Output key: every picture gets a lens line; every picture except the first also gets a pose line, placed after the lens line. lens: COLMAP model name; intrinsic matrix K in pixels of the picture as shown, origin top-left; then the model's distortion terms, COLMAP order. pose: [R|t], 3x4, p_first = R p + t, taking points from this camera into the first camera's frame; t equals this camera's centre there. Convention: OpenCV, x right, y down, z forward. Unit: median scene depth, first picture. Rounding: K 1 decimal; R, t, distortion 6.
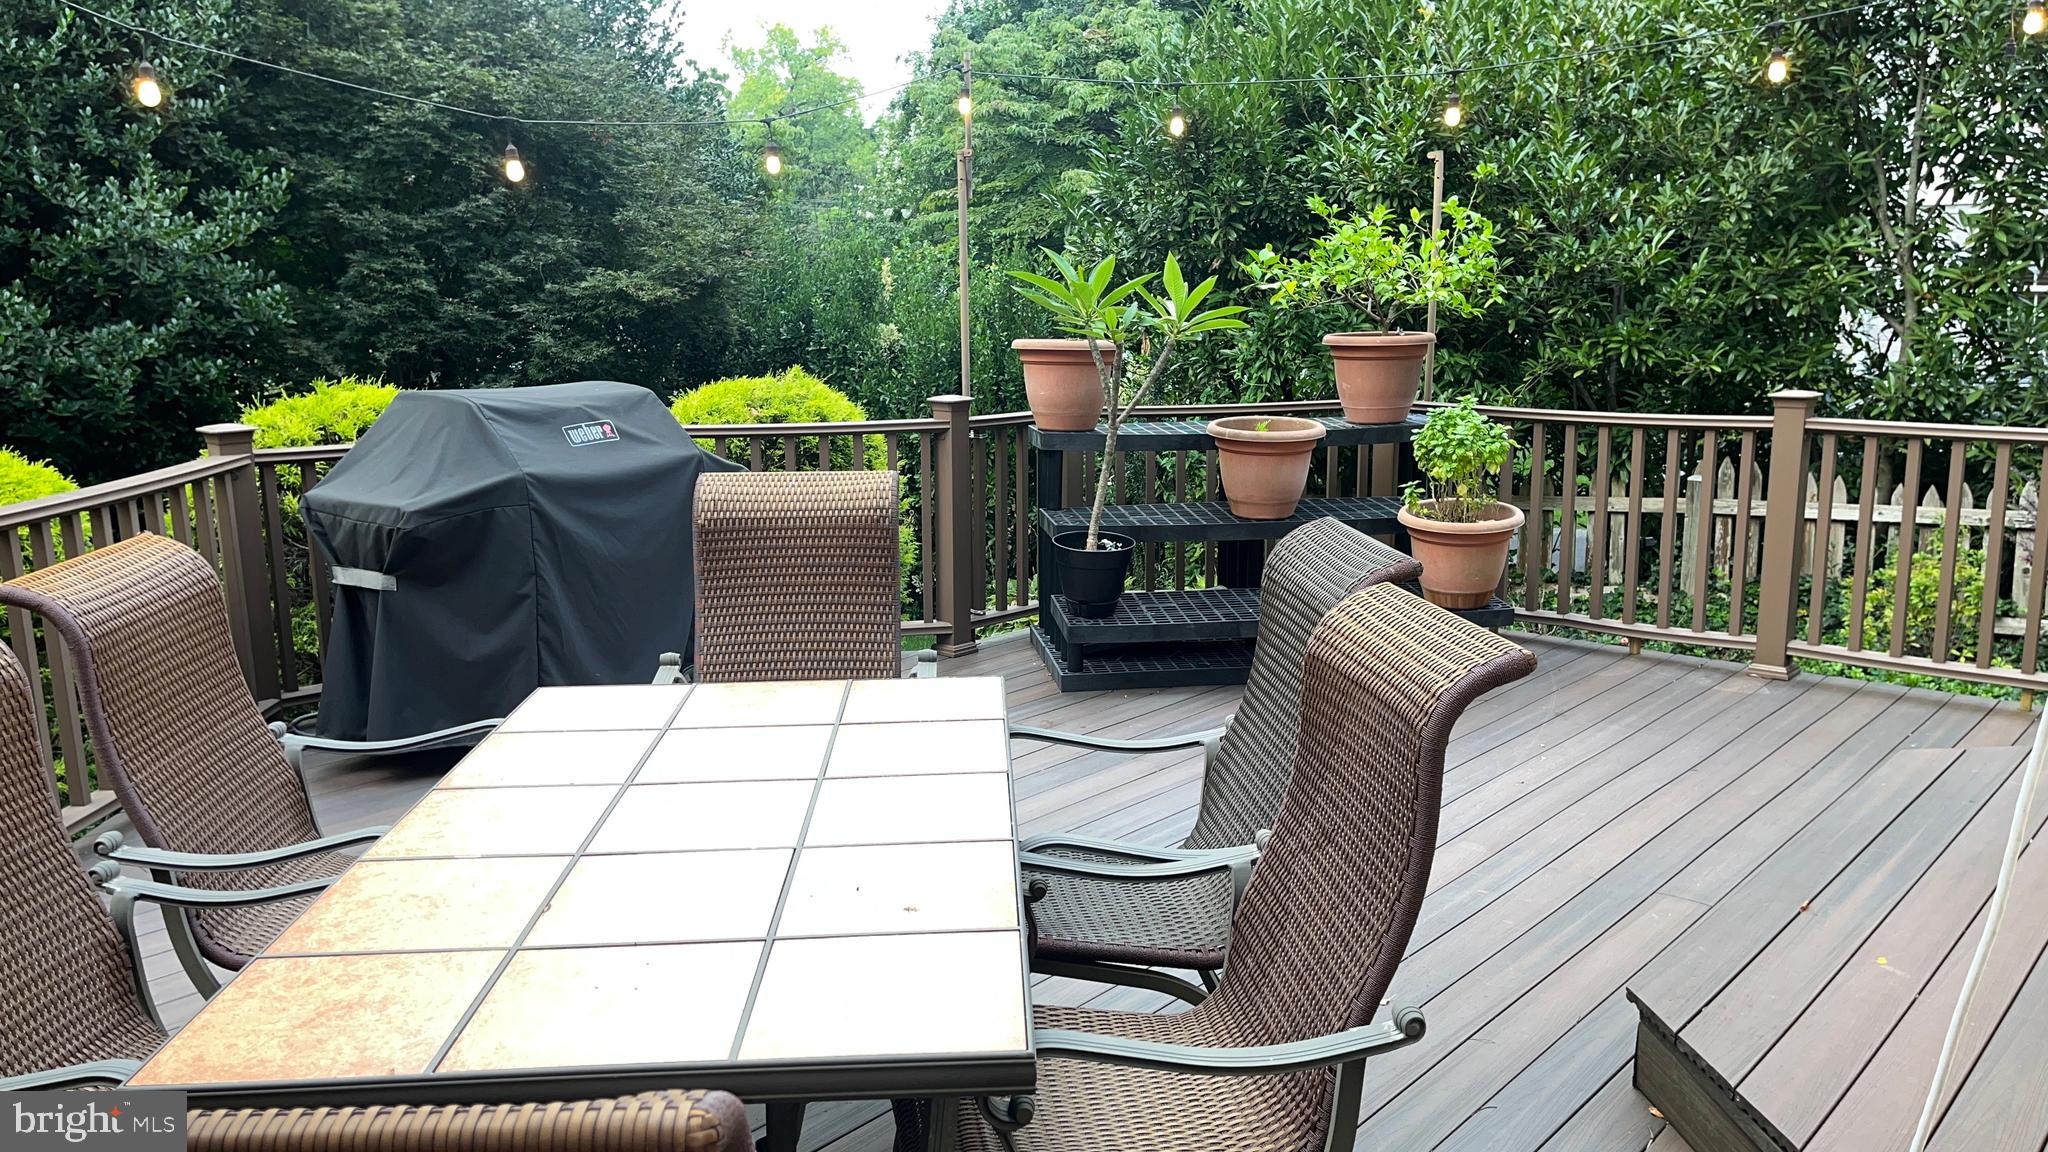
lens RADIAL K [[1563.8, 0, 1035.6], [0, 1563.8, 577.3], [0, 0, 1]] dist [0.034716, -0.003724]
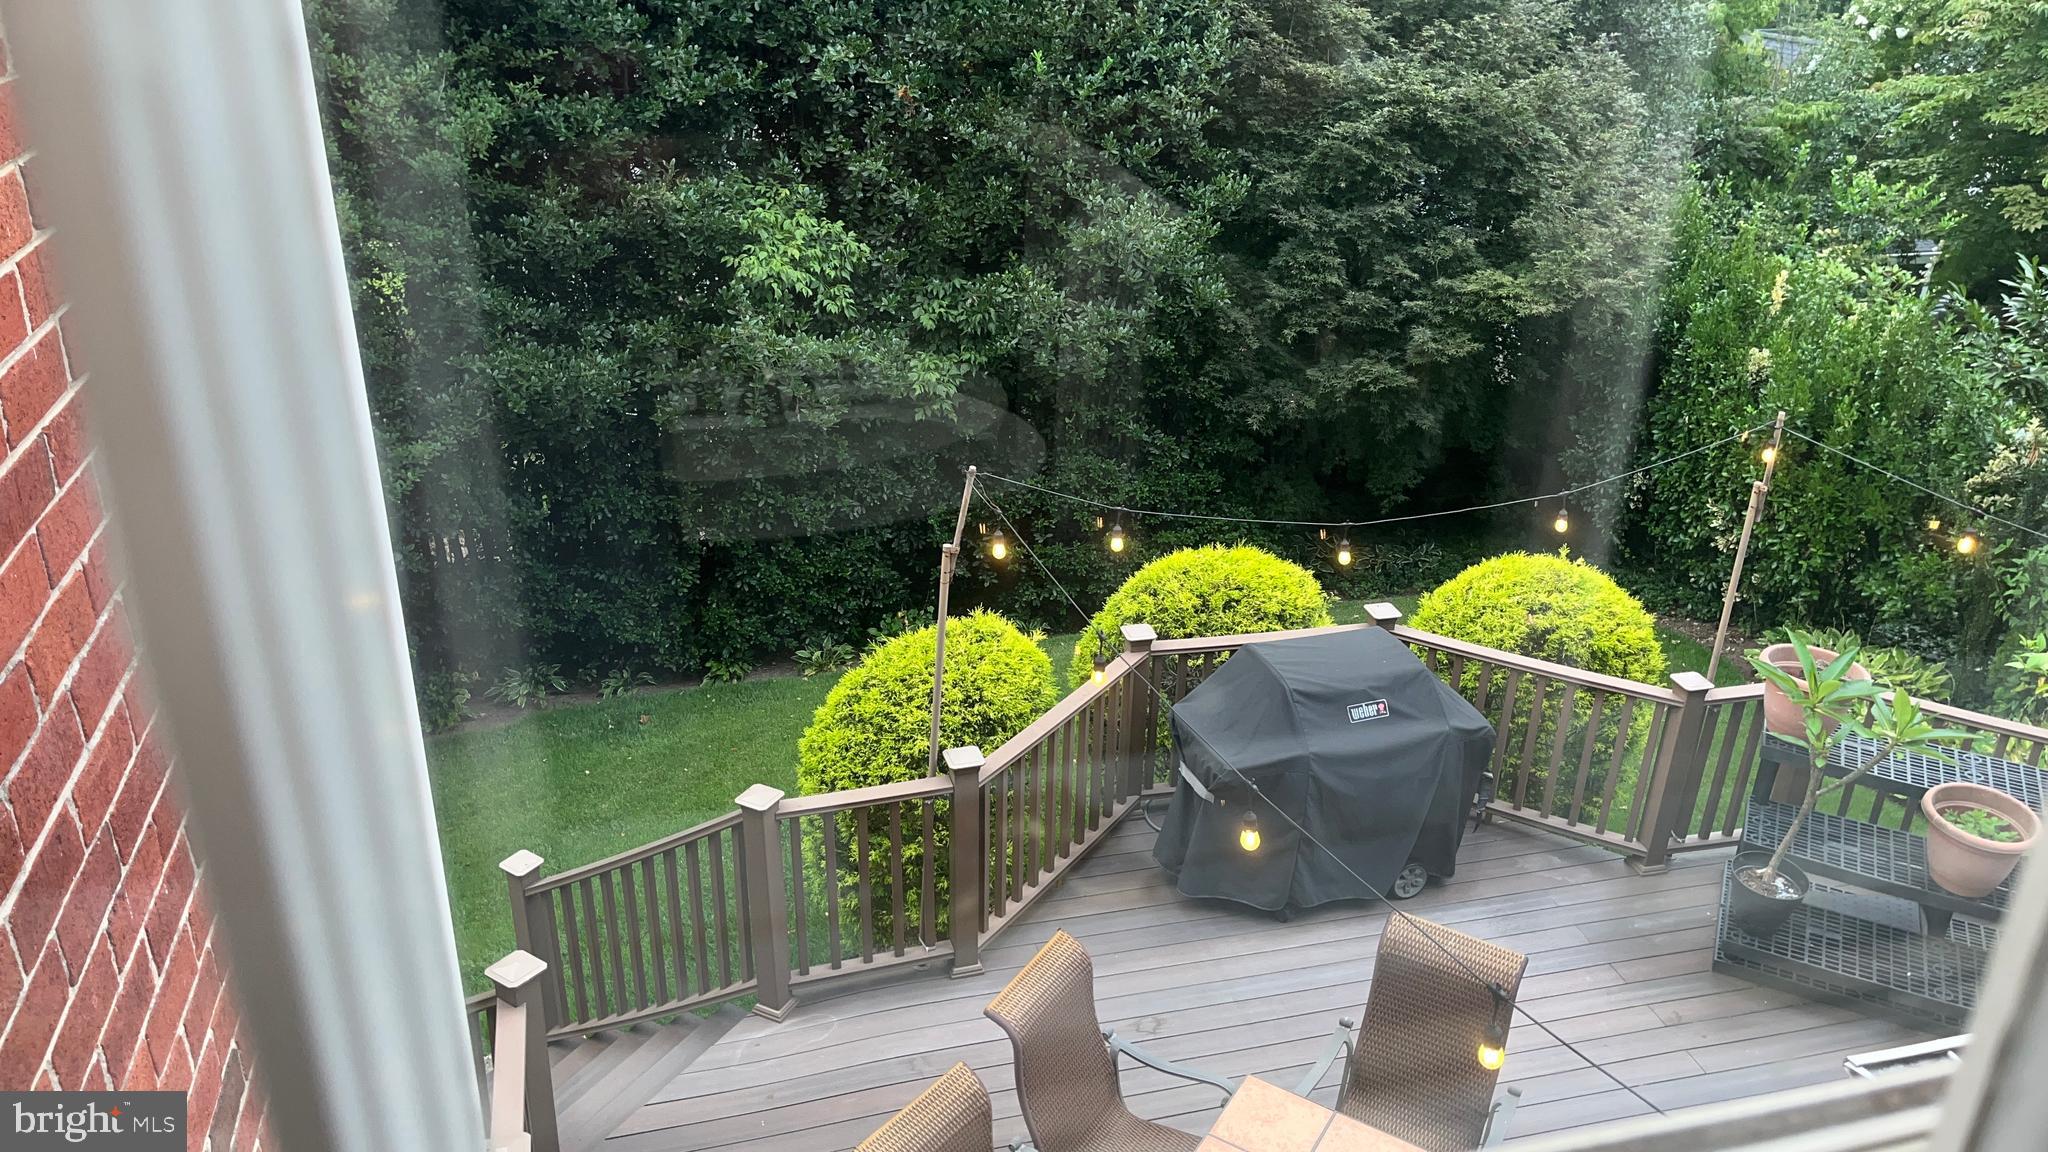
lens RADIAL K [[1563.8, 0, 1035.6], [0, 1563.8, 577.3], [0, 0, 1]] dist [0.034716, -0.003724]
pose [[0.833695, 0.272487, -0.480316, 0.048521], [-0.140734, 0.945902, 0.292342, -0.285936], [0.533991, -0.176127, 0.826942, -0.126925]]
